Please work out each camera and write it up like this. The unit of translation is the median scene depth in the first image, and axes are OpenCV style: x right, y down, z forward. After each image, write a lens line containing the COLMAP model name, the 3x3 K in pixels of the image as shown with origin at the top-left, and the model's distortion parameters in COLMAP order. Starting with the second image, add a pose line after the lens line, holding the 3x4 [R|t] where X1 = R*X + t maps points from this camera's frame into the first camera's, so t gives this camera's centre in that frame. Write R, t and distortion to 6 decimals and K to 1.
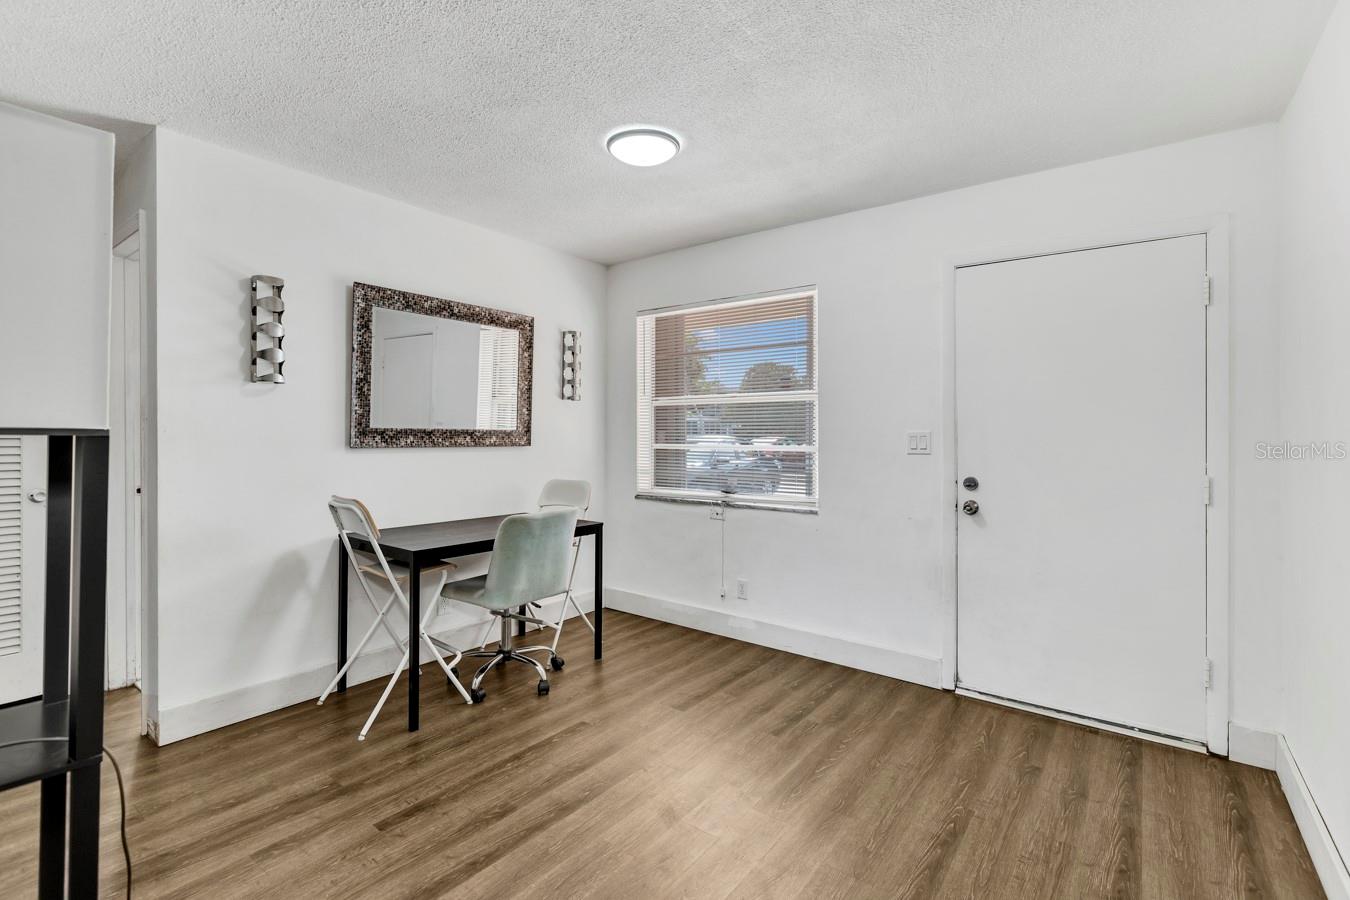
lens RADIAL K [[617.9, 0, 674.1], [0, 617.9, 428.3], [0, 0, 1]] dist [-0.001707, -0.000239]
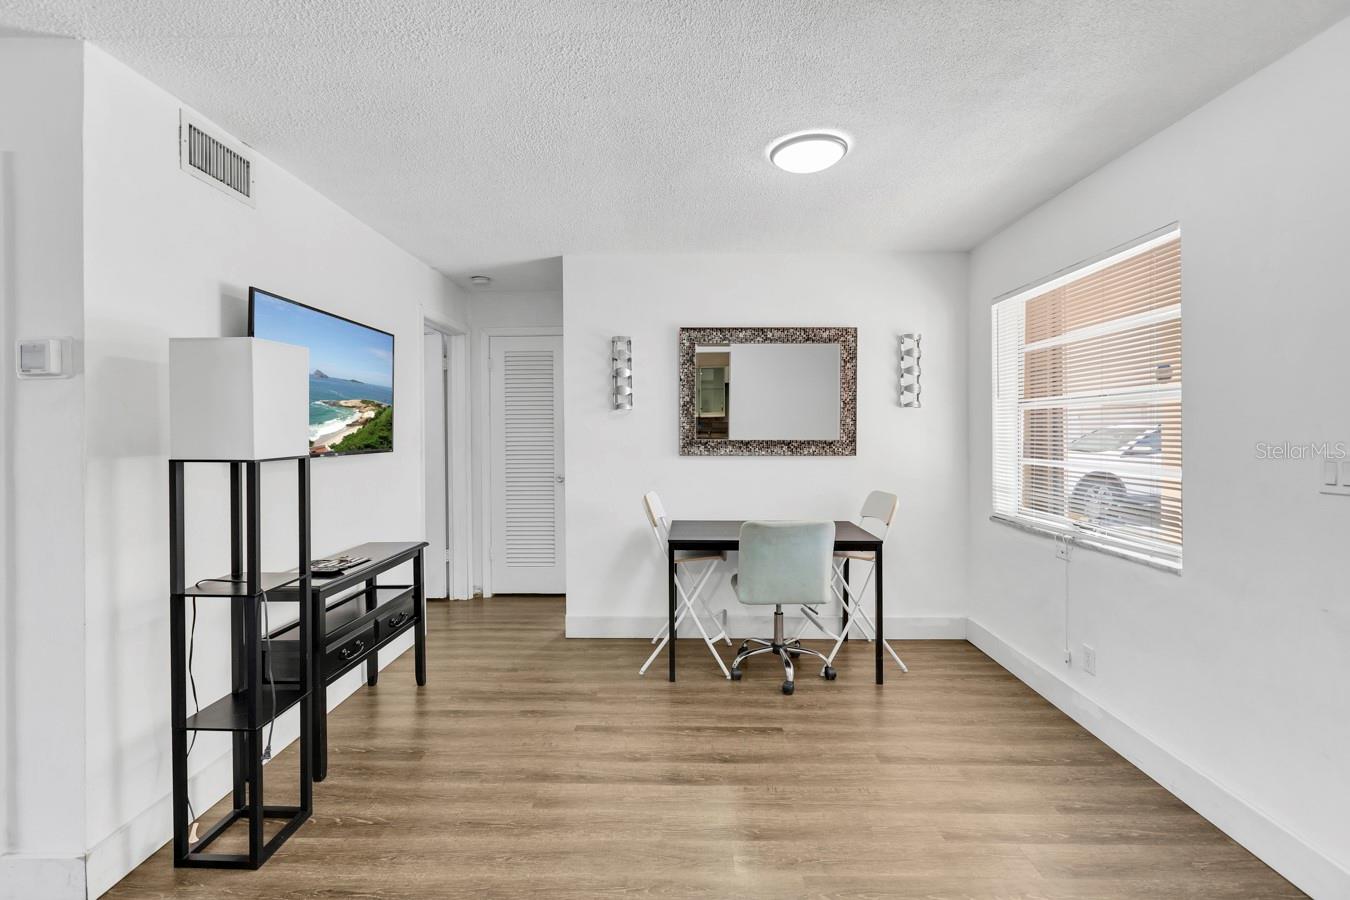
lens RADIAL K [[603.7, 0, 677.3], [0, 603.7, 429.5], [0, 0, 1]] dist [-0.003171, -0.000094]
pose [[0.599507, -0.006500, -0.800343, 0.478391], [0.012523, 0.999921, 0.001260, -0.024061], [0.800271, -0.010778, 0.599541, 0.223646]]
